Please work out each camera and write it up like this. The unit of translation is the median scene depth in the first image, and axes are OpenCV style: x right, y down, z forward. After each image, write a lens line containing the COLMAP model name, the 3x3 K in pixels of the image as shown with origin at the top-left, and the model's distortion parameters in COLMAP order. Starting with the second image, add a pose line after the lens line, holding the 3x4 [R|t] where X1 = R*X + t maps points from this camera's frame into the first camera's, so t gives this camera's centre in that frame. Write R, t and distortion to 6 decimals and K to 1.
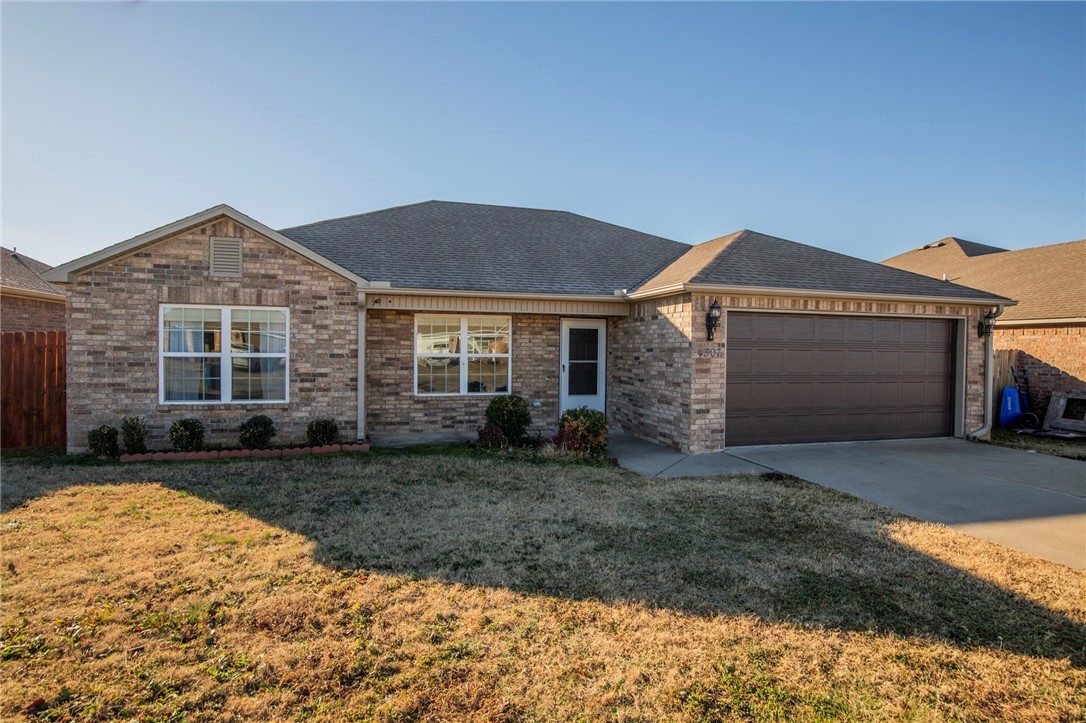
lens RADIAL K [[581.4, 0, 543.5], [0, 581.4, 361.6], [0, 0, 1]] dist [-0.018300, -0.000142]
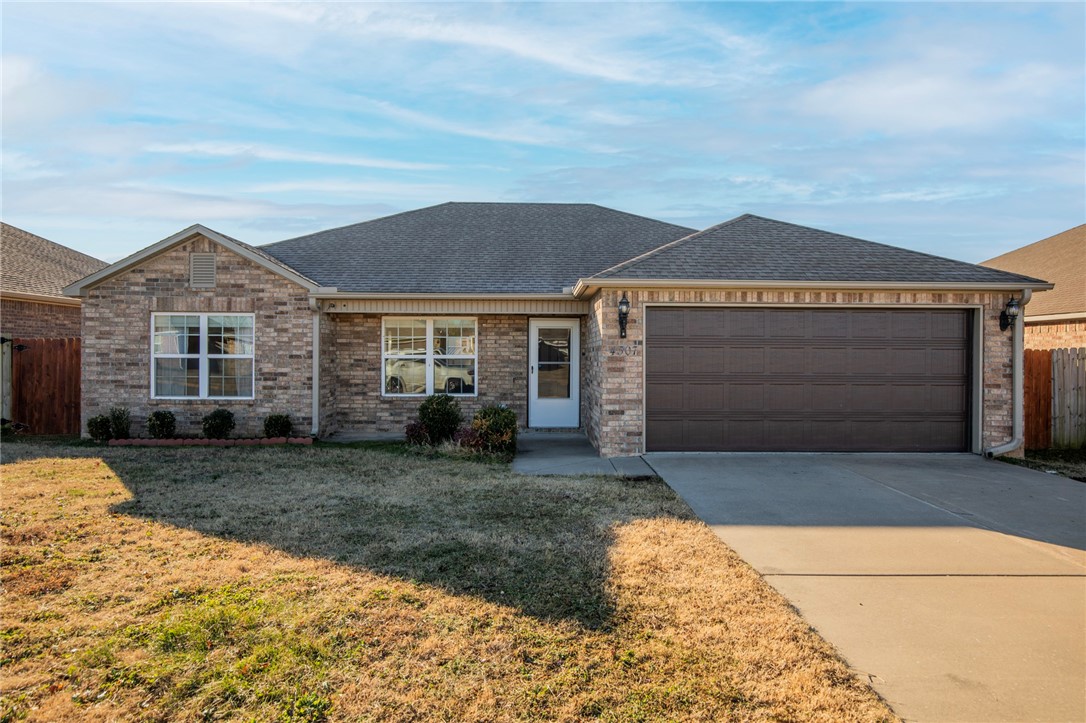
lens RADIAL K [[667.3, 0, 542.7], [0, 667.3, 362.8], [0, 0, 1]] dist [-0.007409, 0.000234]
pose [[0.964460, -0.003244, -0.264208, 0.420964], [-0.000565, 0.999897, -0.014337, 0.019056], [0.264227, 0.013977, 0.964359, -0.080481]]
